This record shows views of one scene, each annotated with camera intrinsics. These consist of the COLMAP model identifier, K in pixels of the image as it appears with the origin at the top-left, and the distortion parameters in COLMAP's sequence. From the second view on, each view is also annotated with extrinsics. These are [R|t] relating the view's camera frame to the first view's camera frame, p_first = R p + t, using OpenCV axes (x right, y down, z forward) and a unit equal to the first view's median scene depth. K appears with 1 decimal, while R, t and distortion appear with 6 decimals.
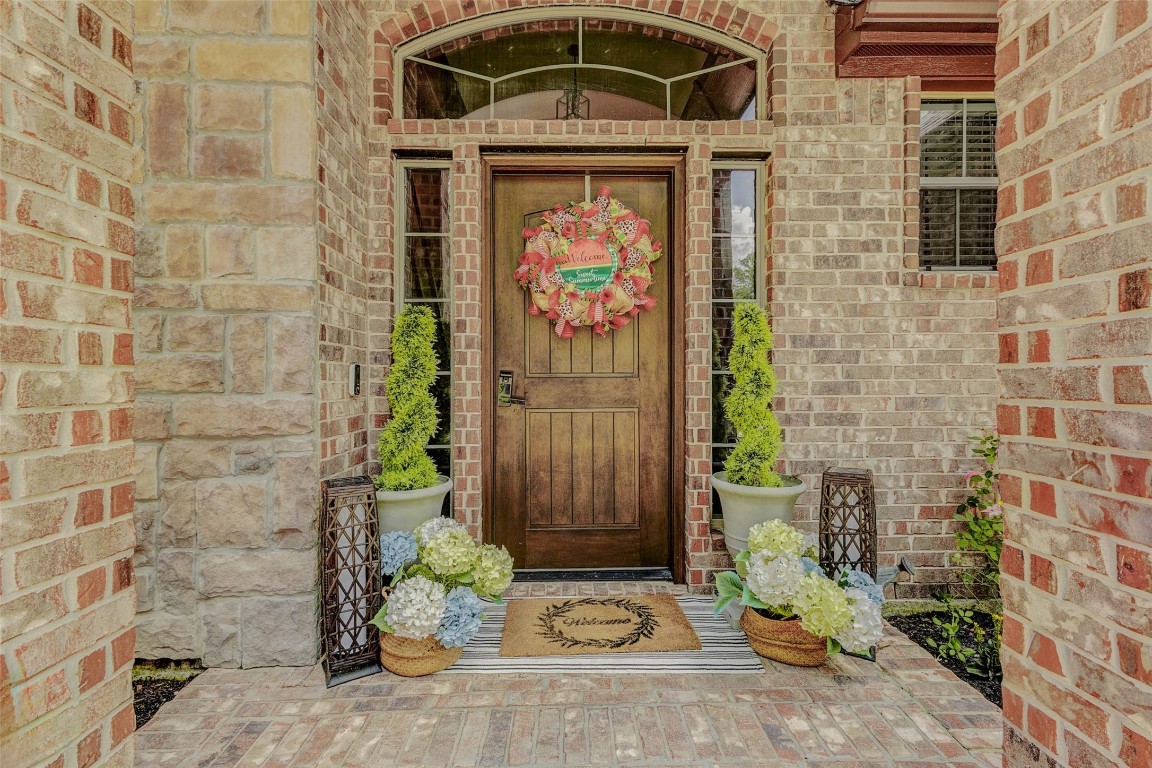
lens RADIAL K [[512.9, 0, 574.1], [0, 512.9, 384.8], [0, 0, 1]] dist [-0.000578, 0.000064]
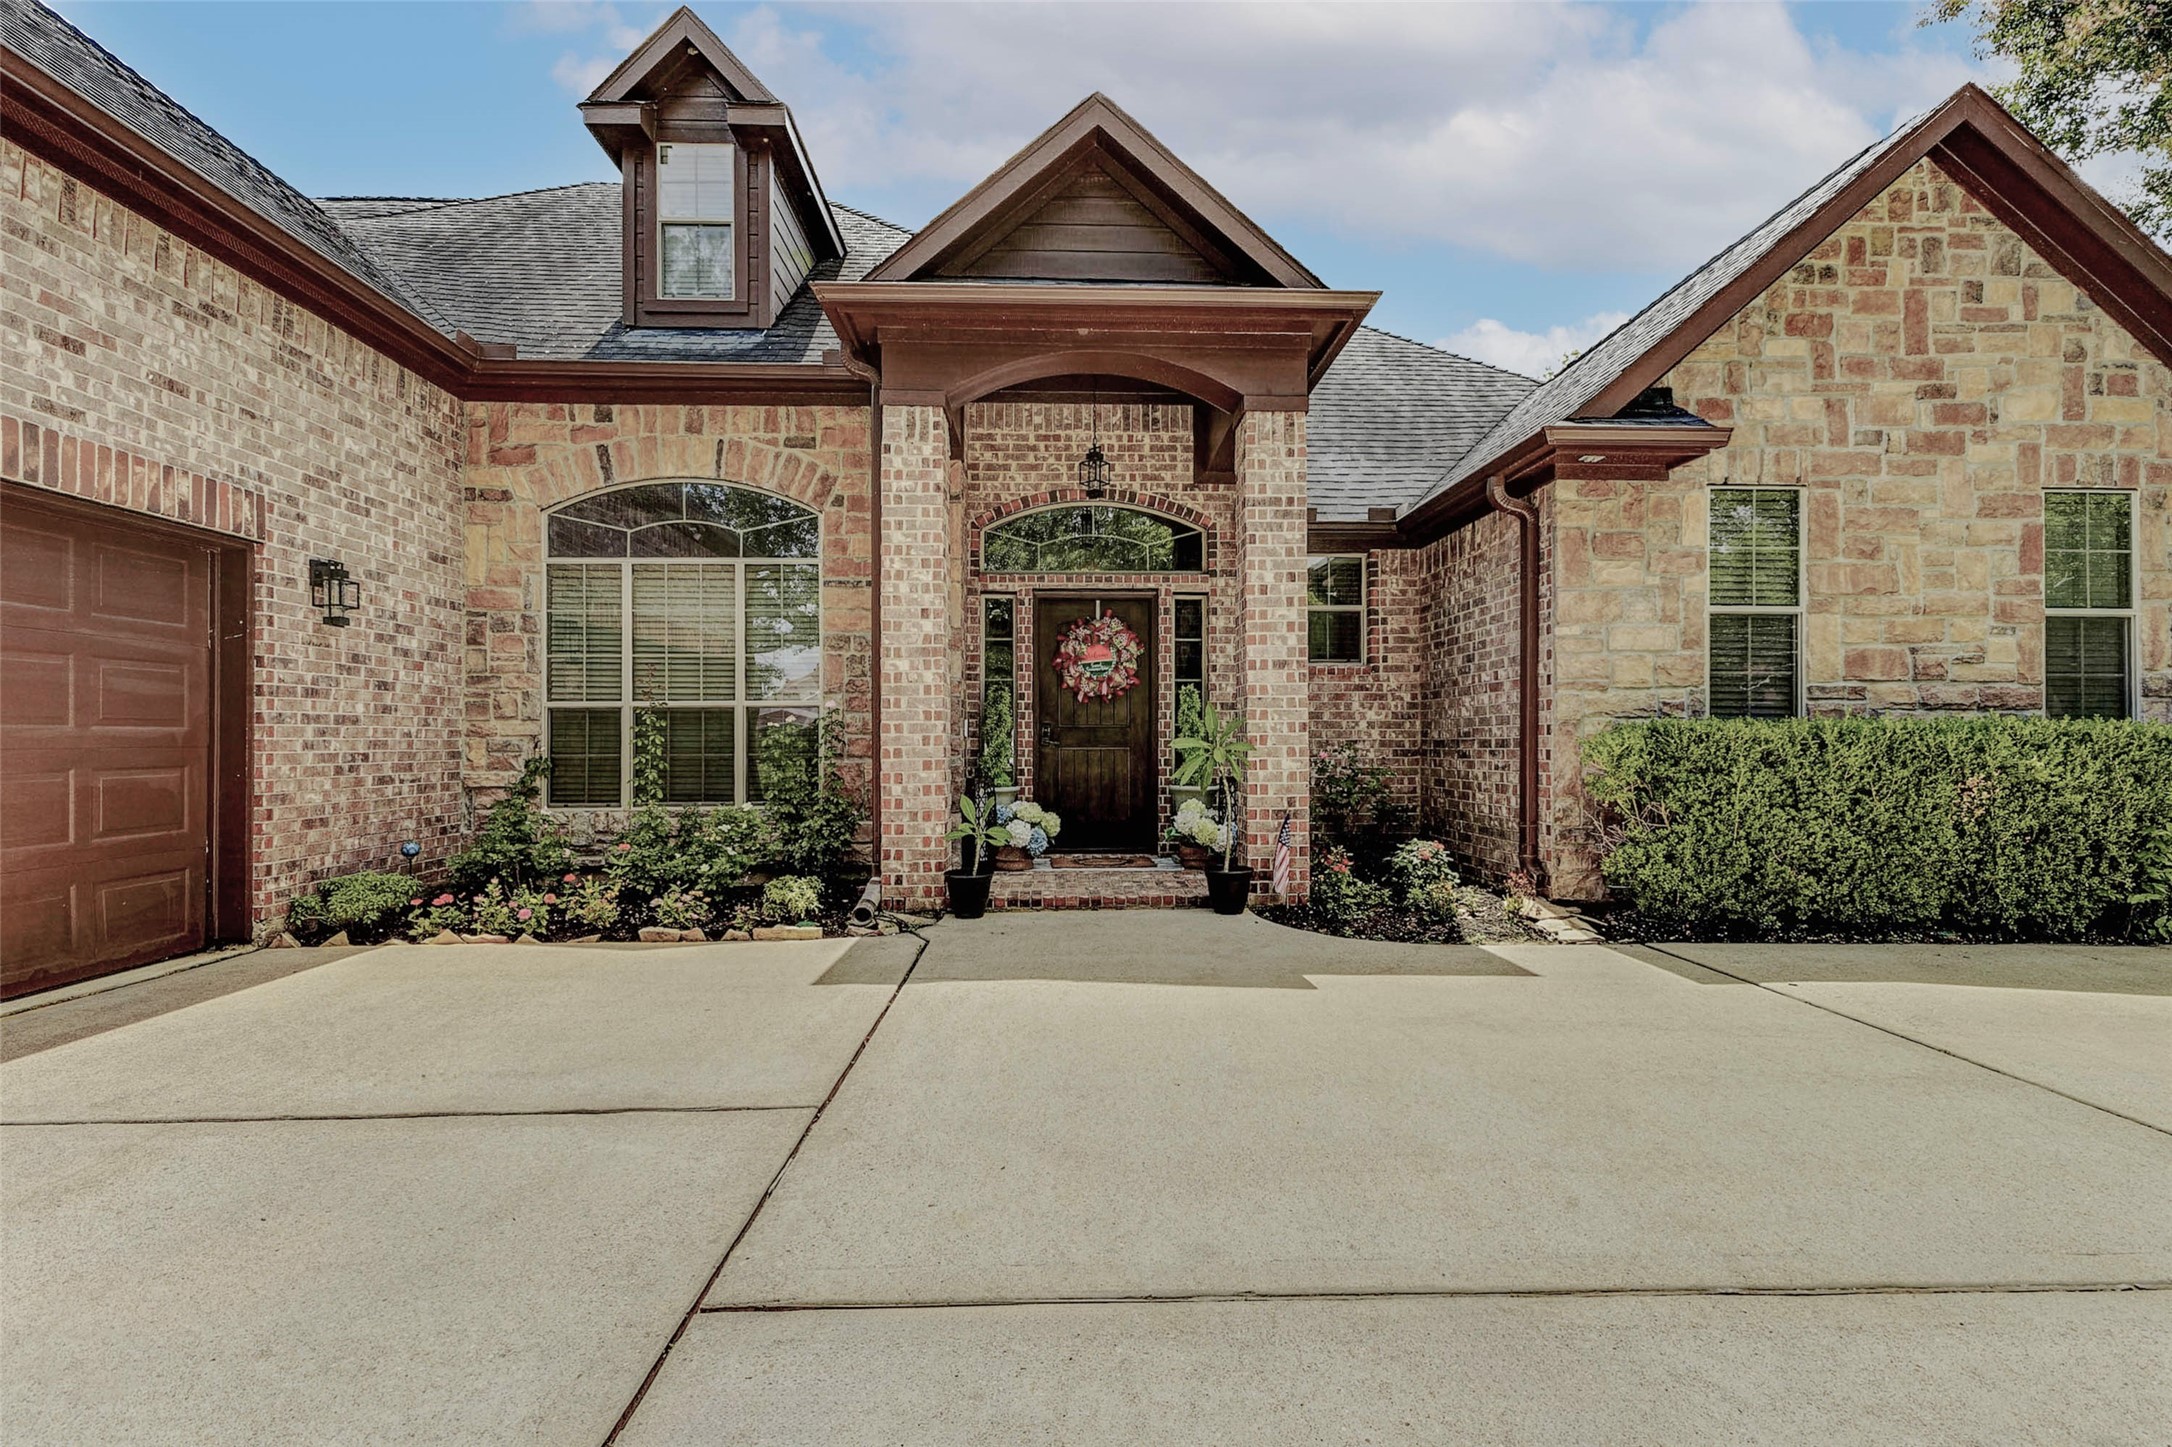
lens RADIAL K [[956.2, 0, 1082.7], [0, 956.2, 734.1], [0, 0, 1]] dist [0.003533, 0.000216]
pose [[0.999967, 0.001048, 0.008092, -0.046995], [-0.000998, 0.999981, -0.006138, 0.023951], [-0.008099, 0.006130, 0.999948, -2.077174]]
